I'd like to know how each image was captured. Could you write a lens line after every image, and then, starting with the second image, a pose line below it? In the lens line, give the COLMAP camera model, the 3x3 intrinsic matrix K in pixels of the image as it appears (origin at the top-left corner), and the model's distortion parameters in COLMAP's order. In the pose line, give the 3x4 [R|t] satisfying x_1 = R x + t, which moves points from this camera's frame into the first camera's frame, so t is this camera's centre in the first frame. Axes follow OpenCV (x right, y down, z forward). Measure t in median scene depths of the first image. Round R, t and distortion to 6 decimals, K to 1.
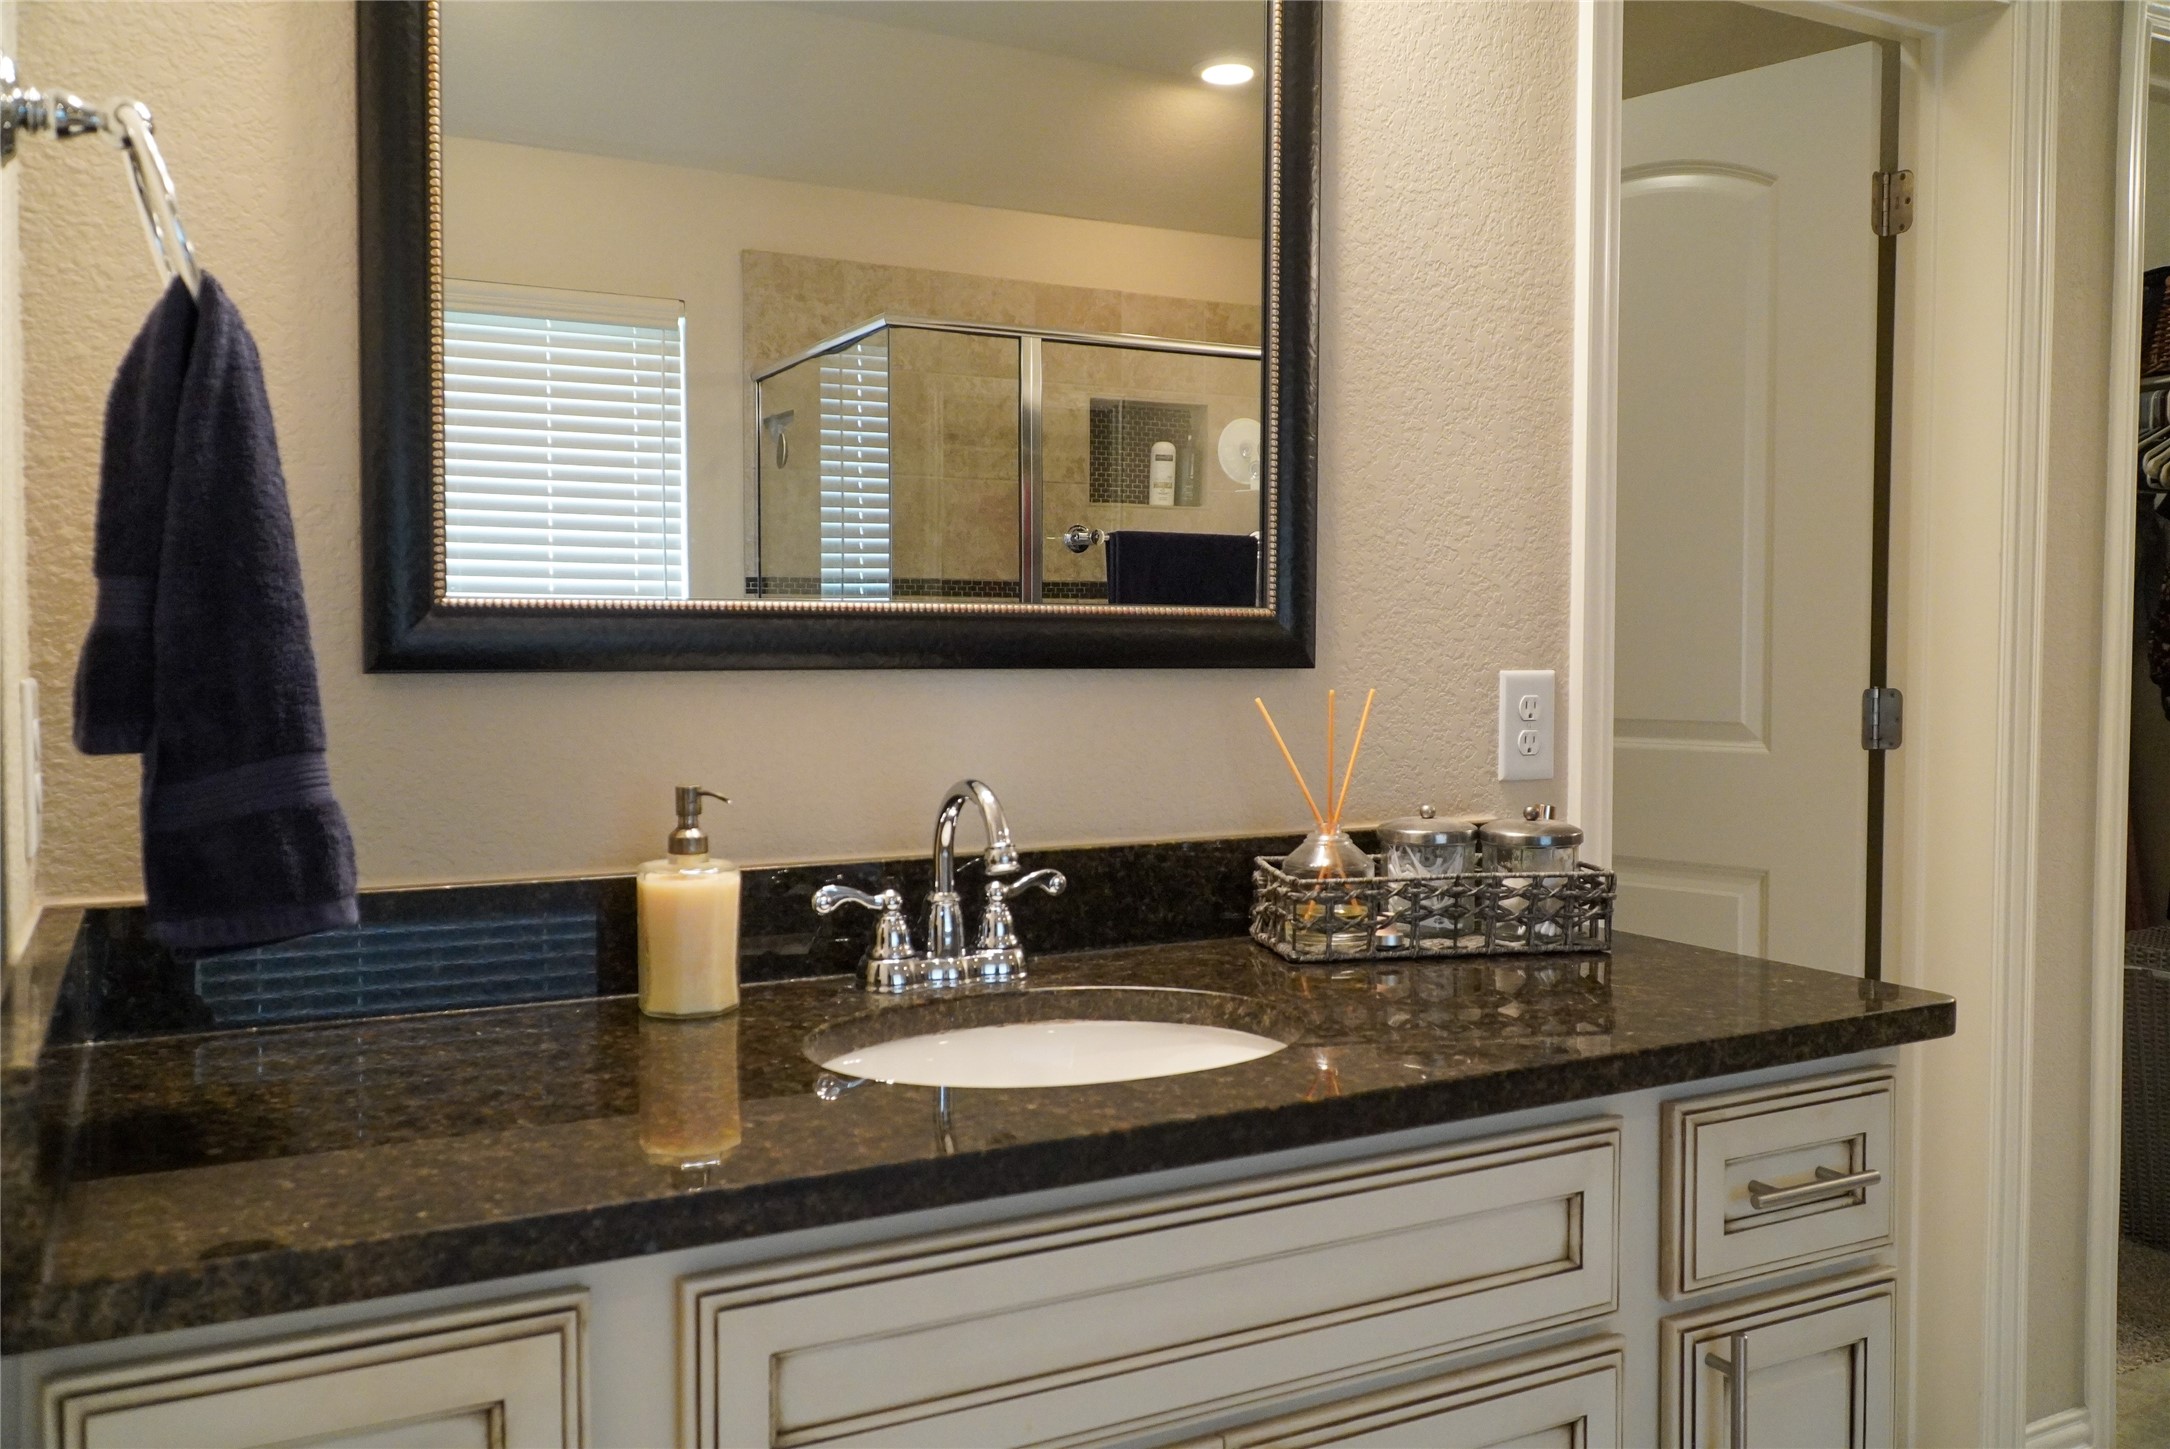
lens RADIAL K [[1714.3, 0, 1079.3], [0, 1714.3, 709.4], [0, 0, 1]] dist [-0.007503, 0.027287]
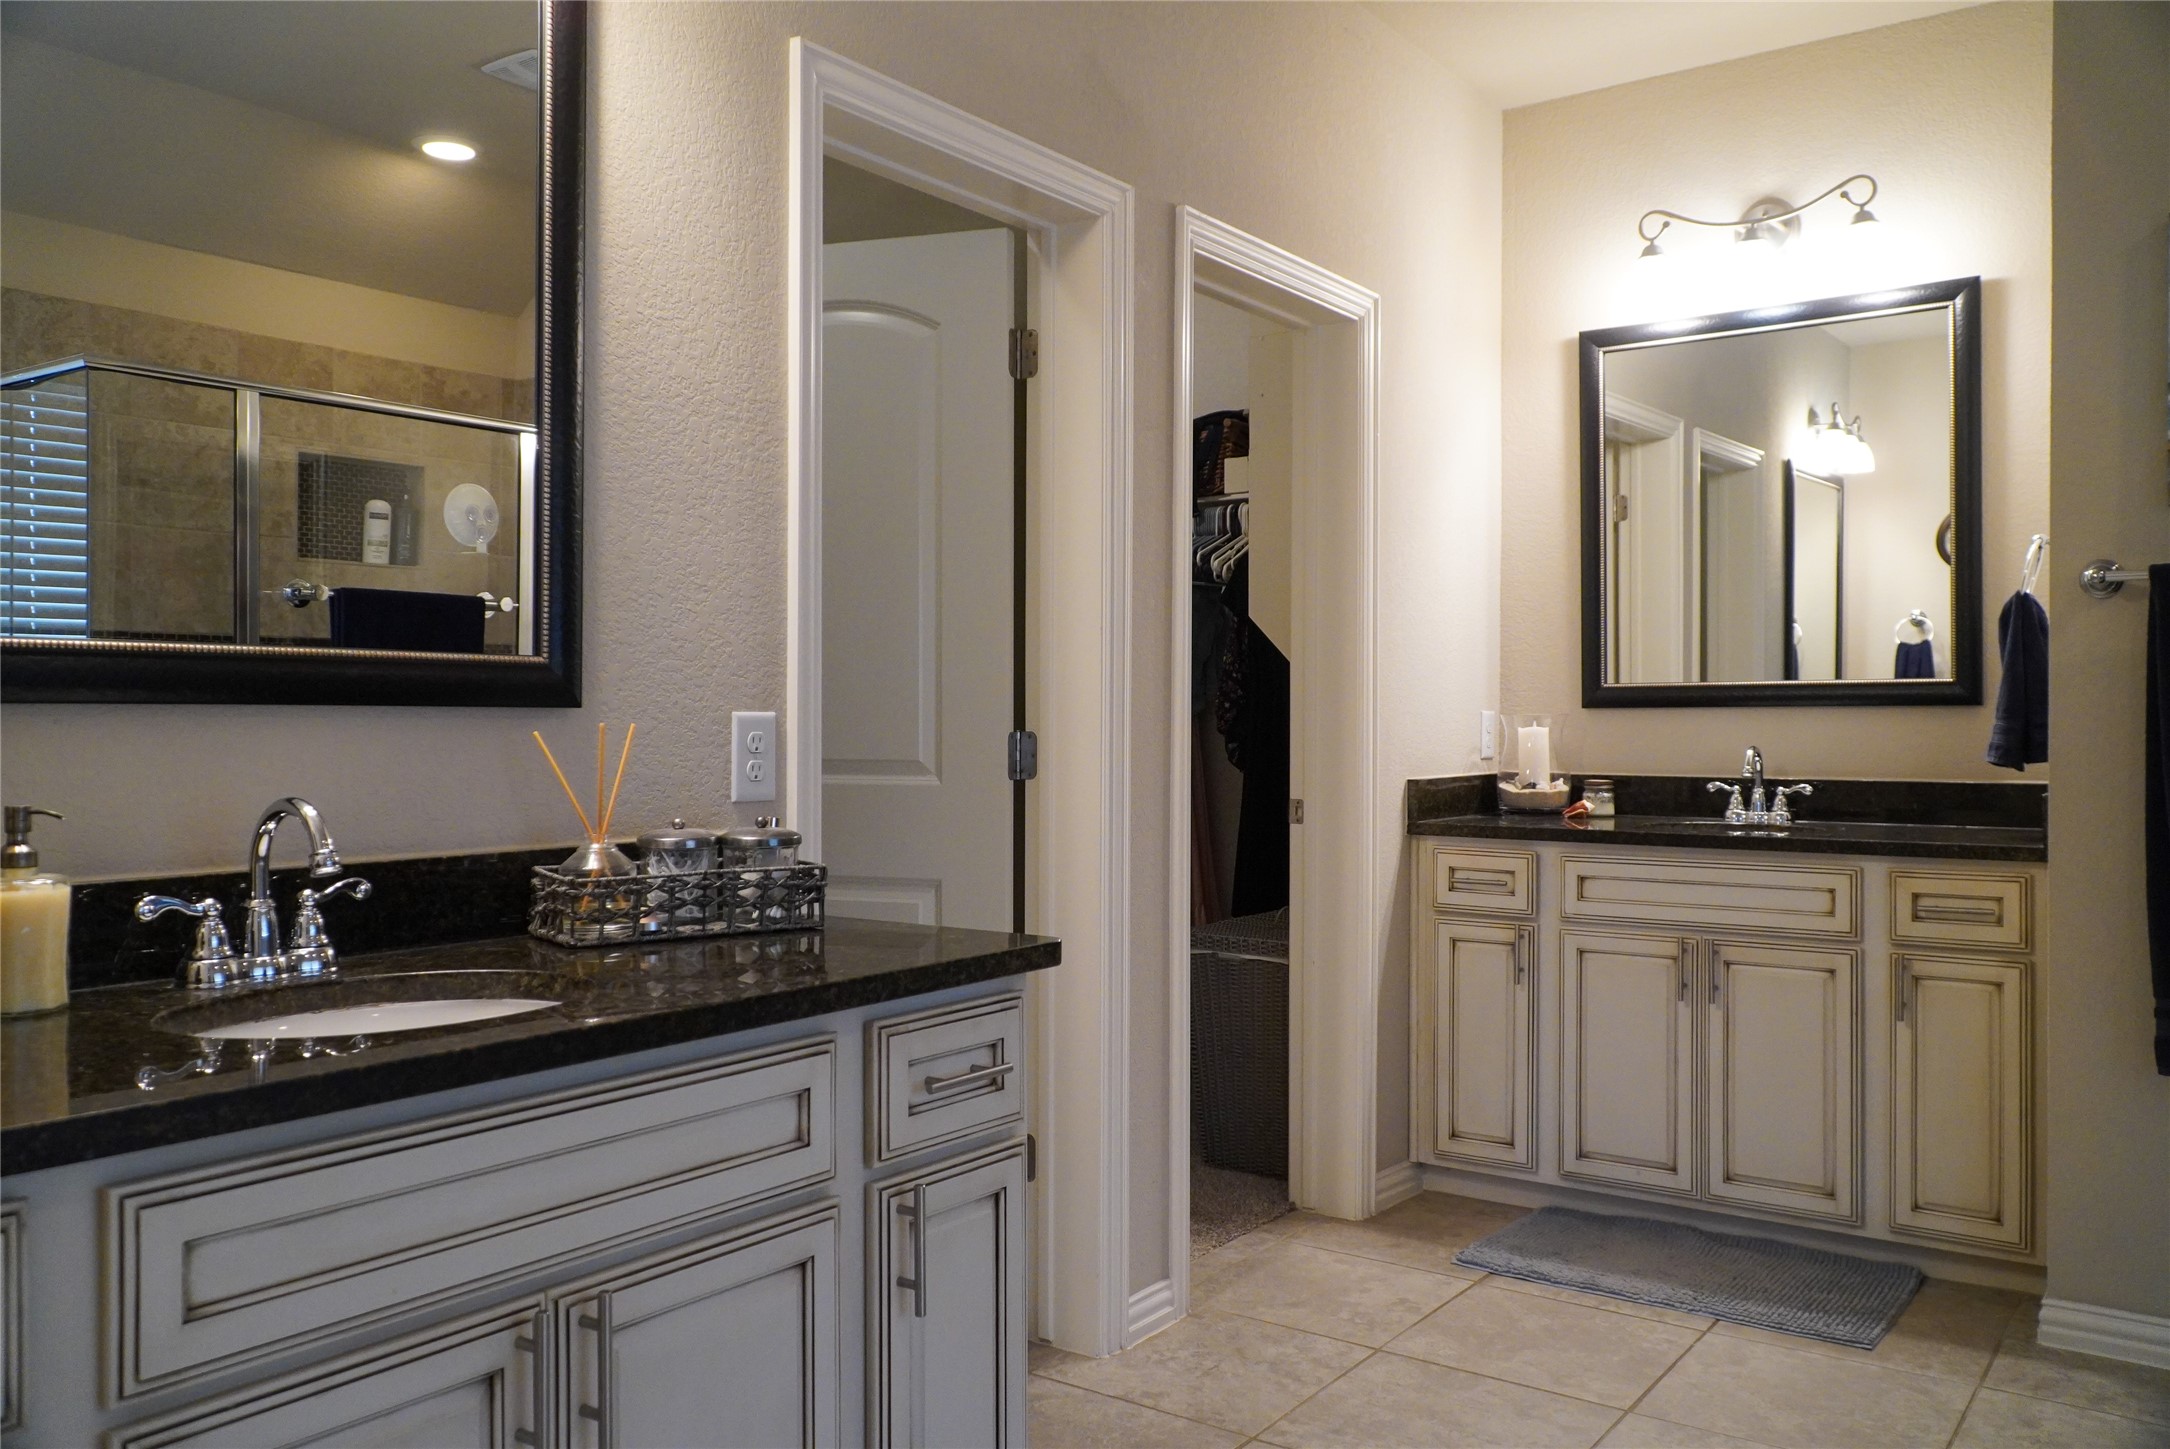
lens RADIAL K [[1714.3, 0, 1073.0], [0, 1714.3, 718.0], [0, 0, 1]] dist [-0.007503, 0.027287]
pose [[0.897646, 0.000175, 0.440716, -0.082735], [0.014969, 0.999411, -0.030887, 0.025418], [-0.440462, 0.034323, 0.897115, -0.224684]]
